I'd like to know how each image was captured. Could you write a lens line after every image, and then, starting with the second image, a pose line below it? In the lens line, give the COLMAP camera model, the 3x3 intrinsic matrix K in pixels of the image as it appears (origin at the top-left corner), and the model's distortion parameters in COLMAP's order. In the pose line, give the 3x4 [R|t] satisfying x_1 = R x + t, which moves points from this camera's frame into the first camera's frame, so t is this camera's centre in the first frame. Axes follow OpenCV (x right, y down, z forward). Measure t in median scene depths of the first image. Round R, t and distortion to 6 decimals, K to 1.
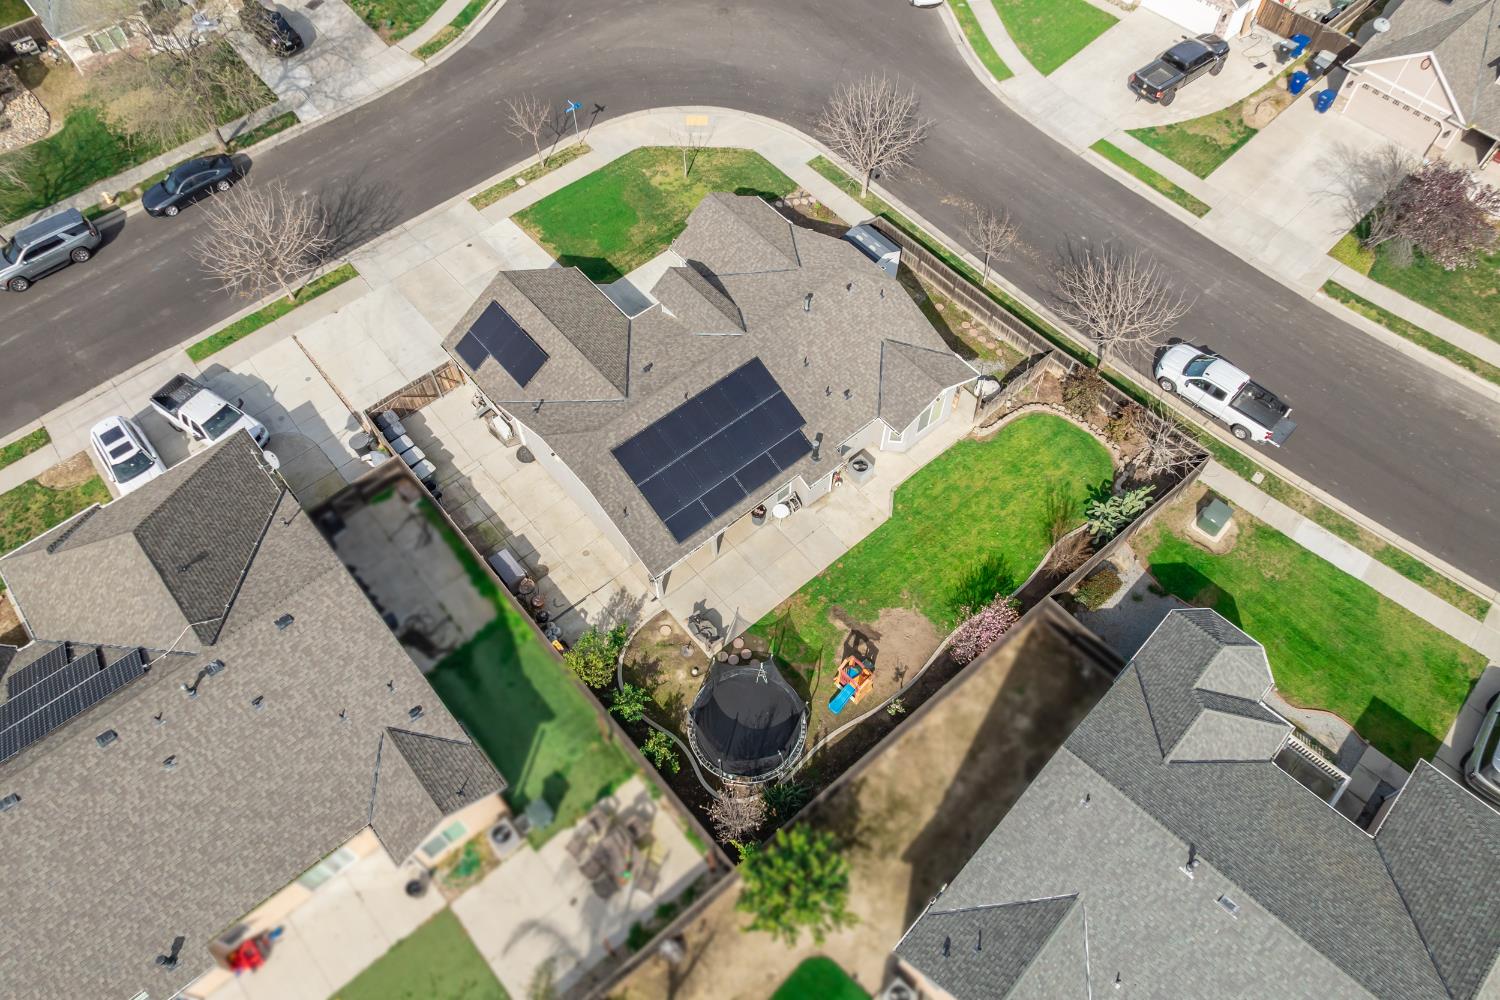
lens RADIAL K [[1049.9, 0, 749.5], [0, 1049.9, 499.2], [0, 0, 1]] dist [-0.038495, 0.004992]
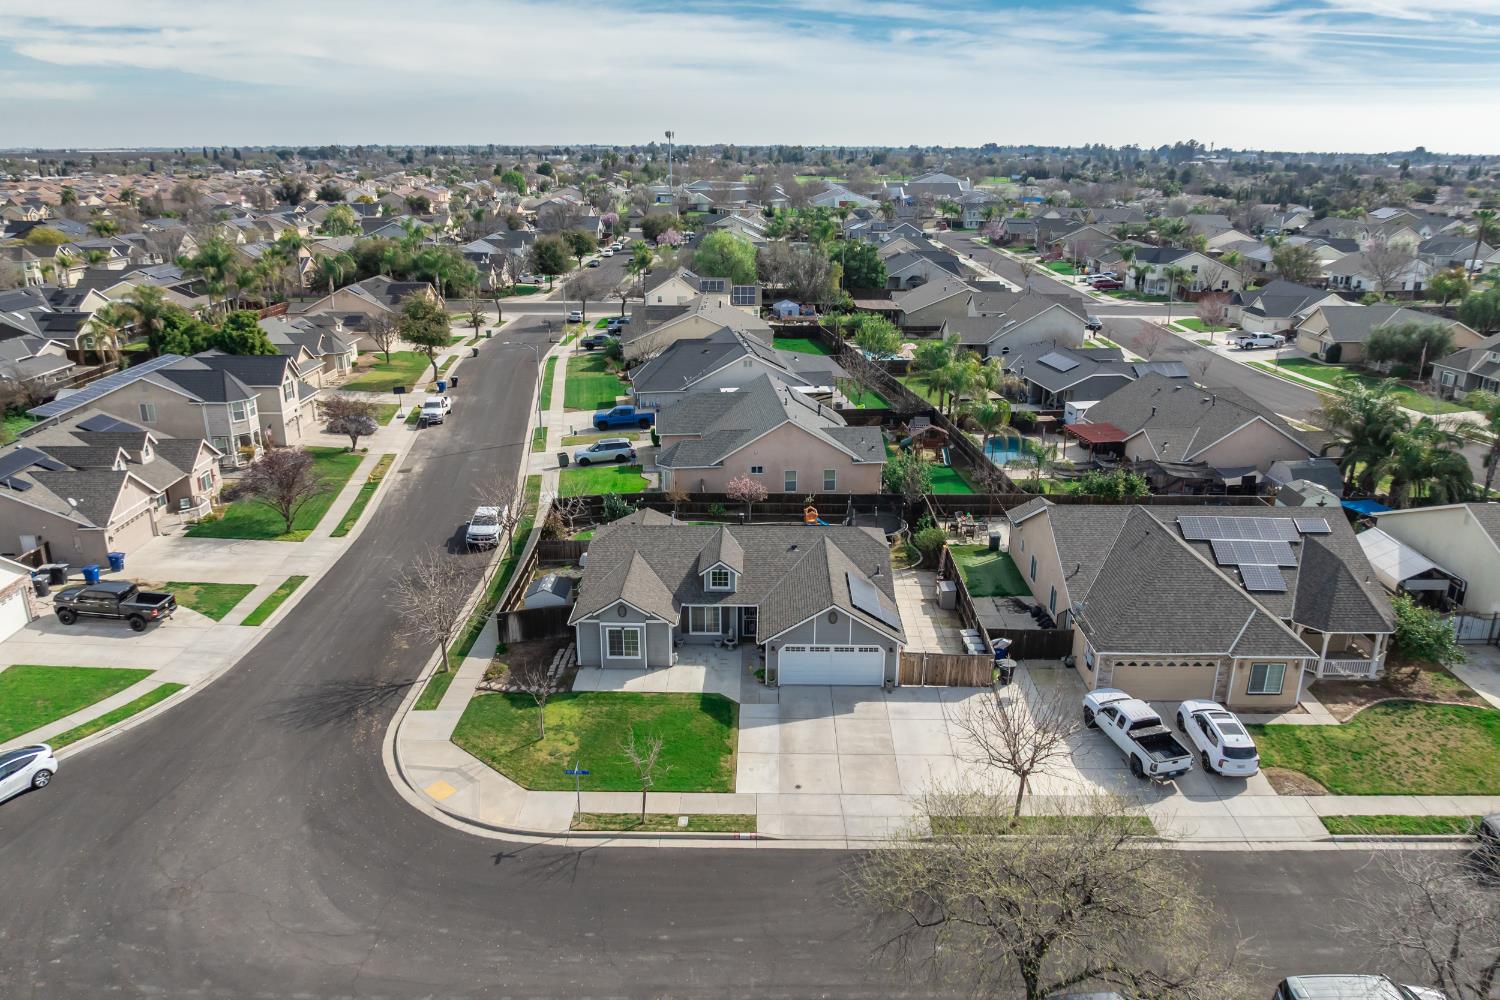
lens RADIAL K [[1056.1, 0, 752.5], [0, 1056.1, 496.6], [0, 0, 1]] dist [-0.034570, -0.001209]
pose [[-0.752841, -0.208644, 0.624258, -0.809336], [0.555687, 0.306835, 0.772699, -1.109609], [-0.352763, 0.928612, -0.115057, 1.015171]]
